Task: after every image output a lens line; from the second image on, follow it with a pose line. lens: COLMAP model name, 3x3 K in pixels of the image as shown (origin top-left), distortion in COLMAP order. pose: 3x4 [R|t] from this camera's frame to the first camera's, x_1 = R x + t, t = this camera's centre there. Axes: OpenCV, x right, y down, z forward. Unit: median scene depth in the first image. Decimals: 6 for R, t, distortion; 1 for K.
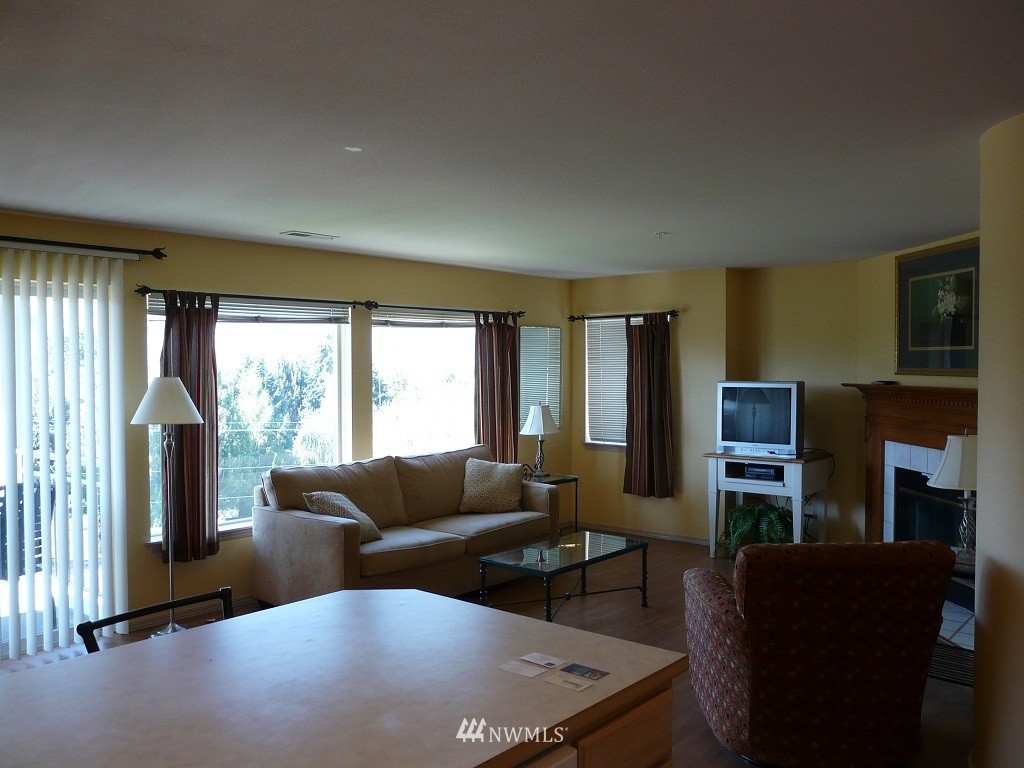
lens RADIAL K [[849.7, 0, 512.0], [0, 849.7, 384.0], [0, 0, 1]] dist [-0.080358, 0.114266]
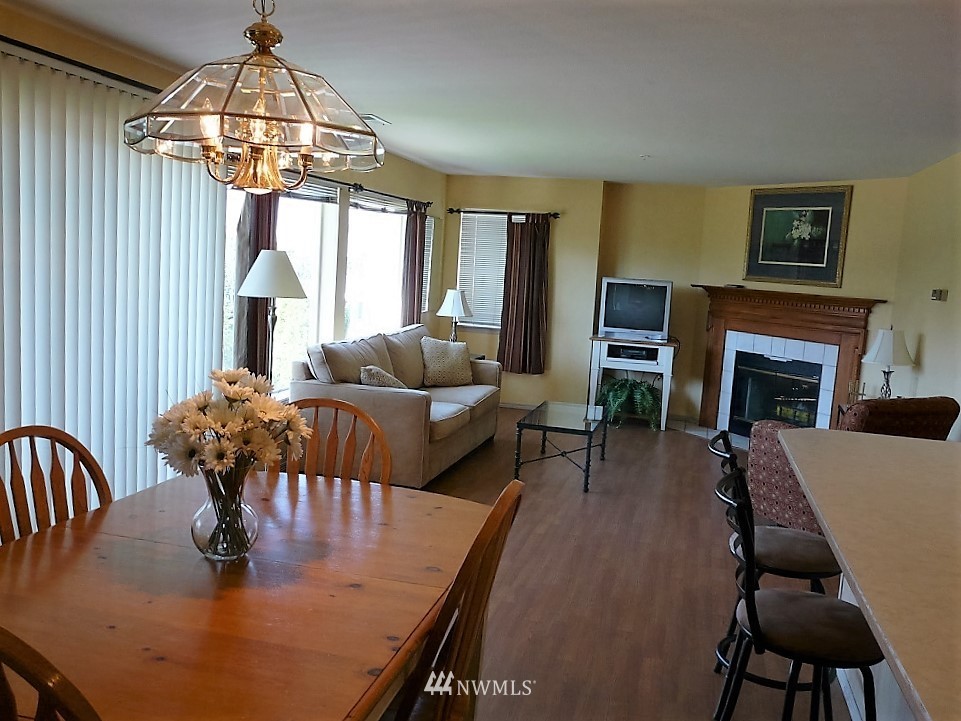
lens RADIAL K [[846.2, 0, 480.5], [0, 846.2, 360.5], [0, 0, 1]] dist [-0.079106, -0.000248]
pose [[0.899636, 0.007104, 0.436583, -0.451889], [-0.054876, 0.993779, 0.096908, 0.008223], [-0.433179, -0.111140, 0.894429, -0.006173]]
